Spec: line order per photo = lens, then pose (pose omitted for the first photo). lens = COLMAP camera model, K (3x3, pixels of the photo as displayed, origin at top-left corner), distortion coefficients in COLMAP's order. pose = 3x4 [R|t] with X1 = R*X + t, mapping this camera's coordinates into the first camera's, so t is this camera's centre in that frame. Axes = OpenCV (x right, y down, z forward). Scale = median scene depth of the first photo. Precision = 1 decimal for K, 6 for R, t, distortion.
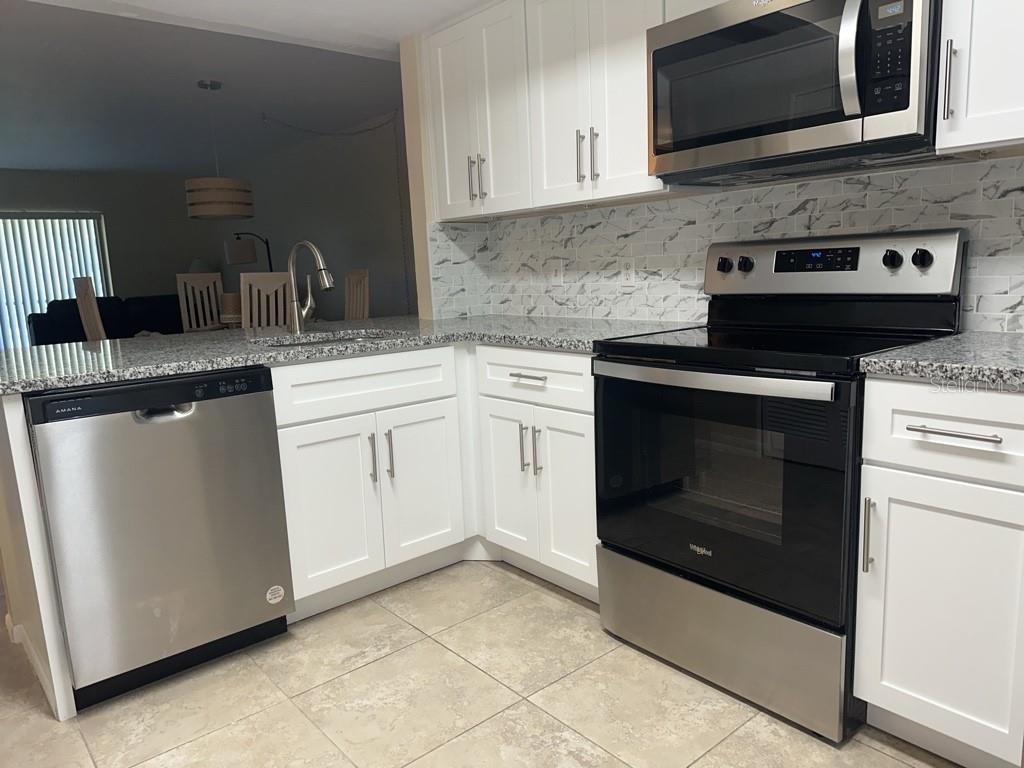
lens RADIAL K [[717.0, 0, 514.3], [0, 717.0, 380.8], [0, 0, 1]] dist [0.136712, -0.201912]
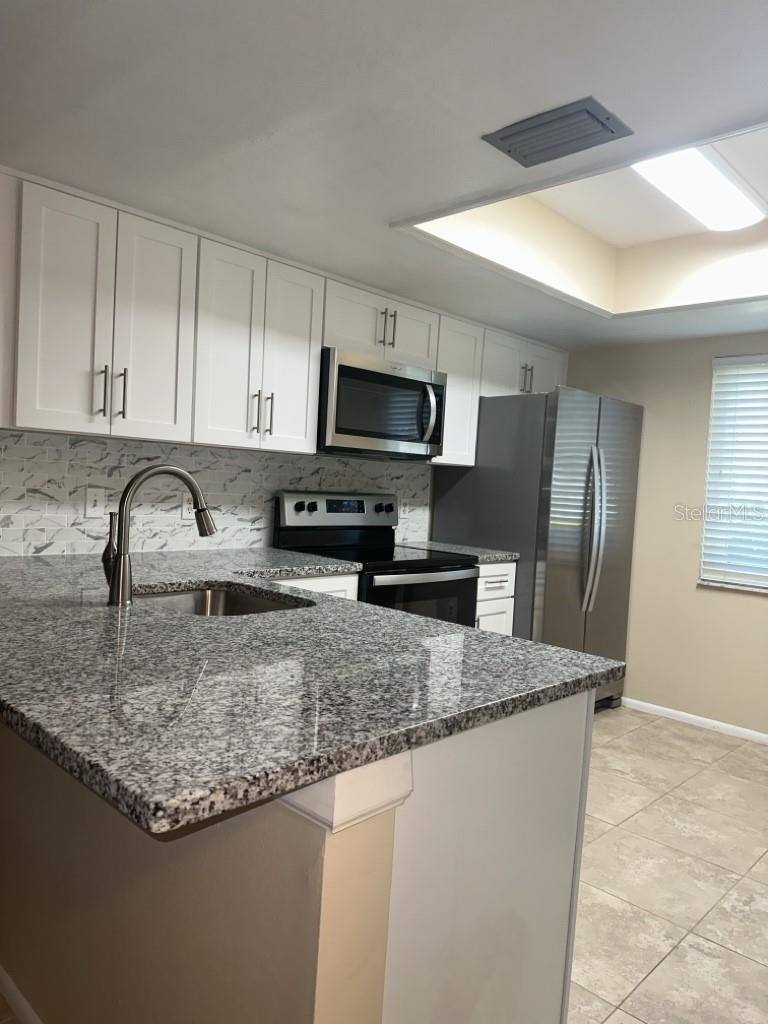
lens RADIAL K [[717.0, 0, 384.0], [0, 717.0, 512.0], [0, 0, 1]] dist [0.136712, -0.201912]
pose [[-0.104682, -0.006174, 0.994487, -1.109074], [0.106179, 0.994196, 0.017348, -0.151877], [-0.988821, 0.107409, -0.103419, 0.964454]]
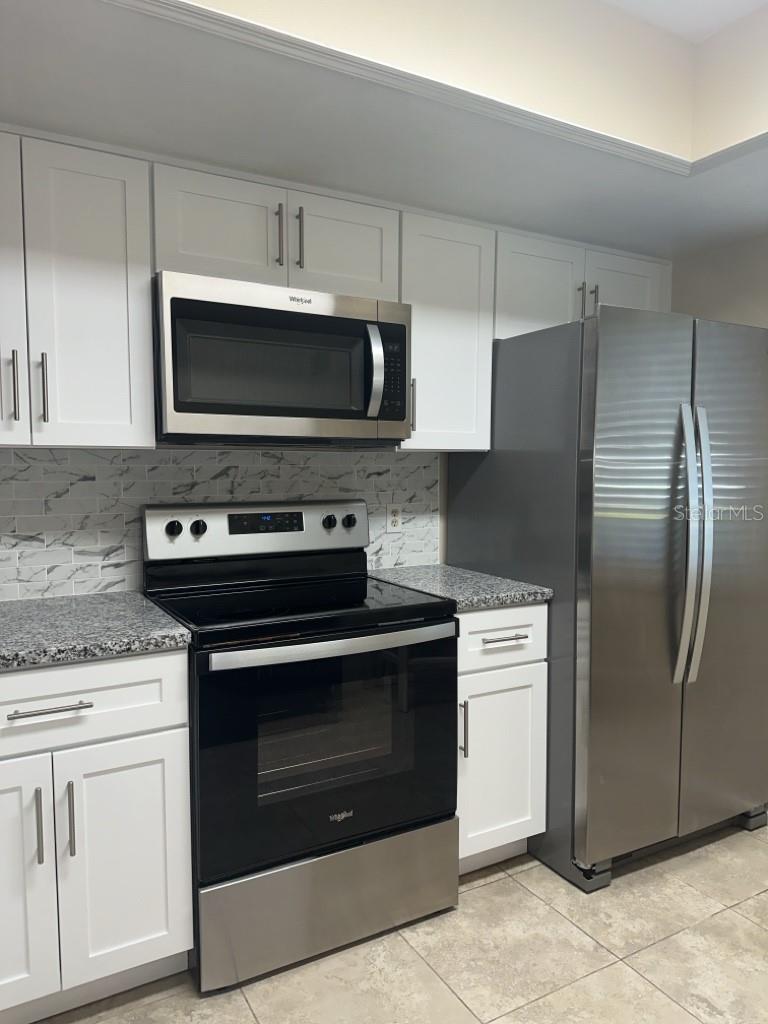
lens RADIAL K [[717.0, 0, 384.0], [0, 717.0, 512.0], [0, 0, 1]] dist [0.136712, -0.201912]
pose [[0.178170, -0.025537, 0.983668, -0.567892], [0.144848, 0.989454, -0.000549, -0.137645], [-0.973280, 0.142580, 0.179990, 0.554859]]
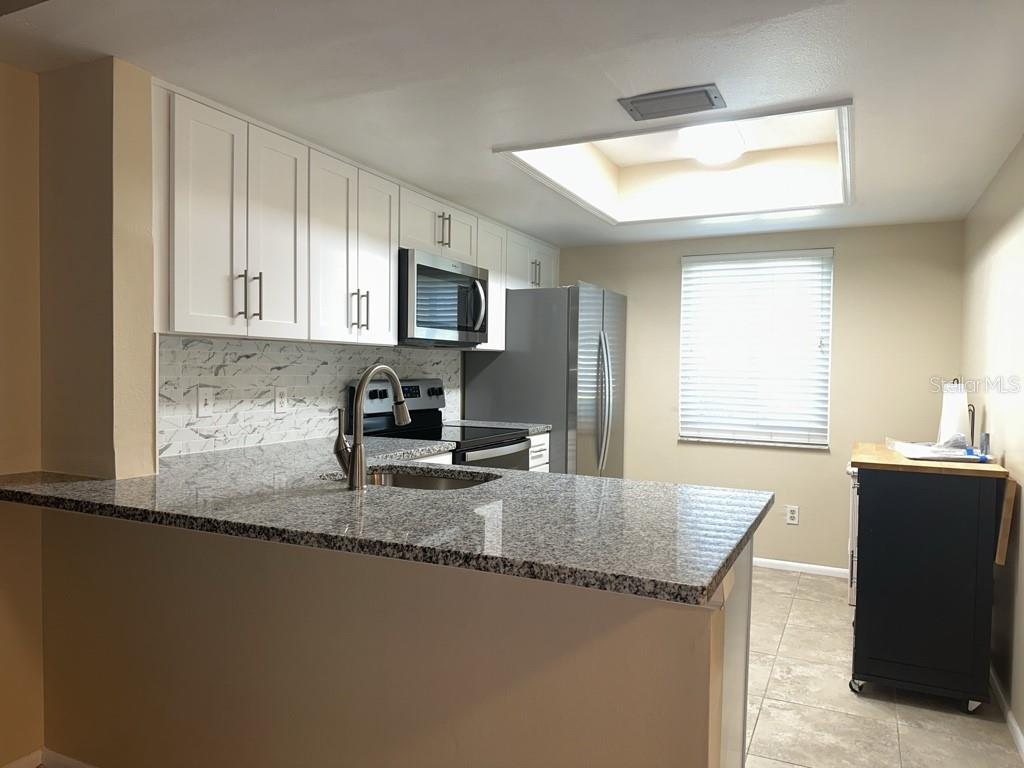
lens RADIAL K [[717.0, 0, 514.3], [0, 717.0, 380.8], [0, 0, 1]] dist [0.136712, -0.201912]
pose [[-0.412496, 0.019371, 0.910753, -1.183132], [0.147090, 0.988071, 0.045604, -0.208485], [-0.899006, 0.152774, -0.410425, 1.322698]]
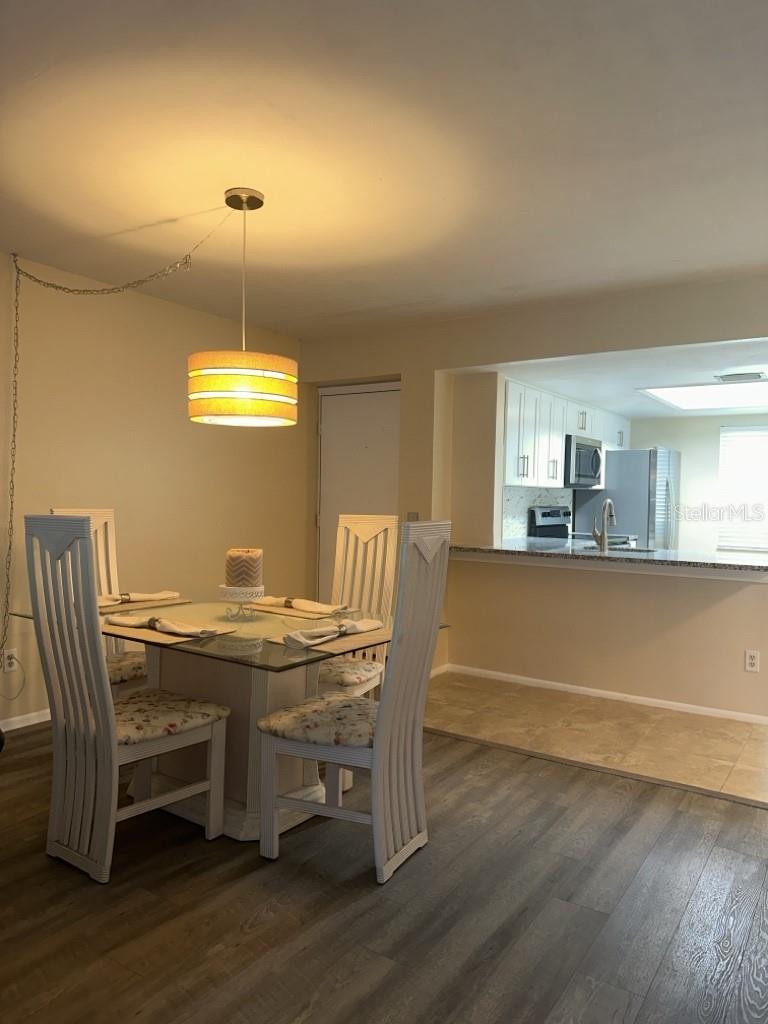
lens RADIAL K [[717.0, 0, 384.0], [0, 717.0, 512.0], [0, 0, 1]] dist [0.136712, -0.201912]
pose [[-0.279723, 0.017034, 0.959930, -2.093059], [0.145834, 0.988994, 0.024947, -0.317255], [-0.948940, 0.146969, -0.279129, 2.274532]]
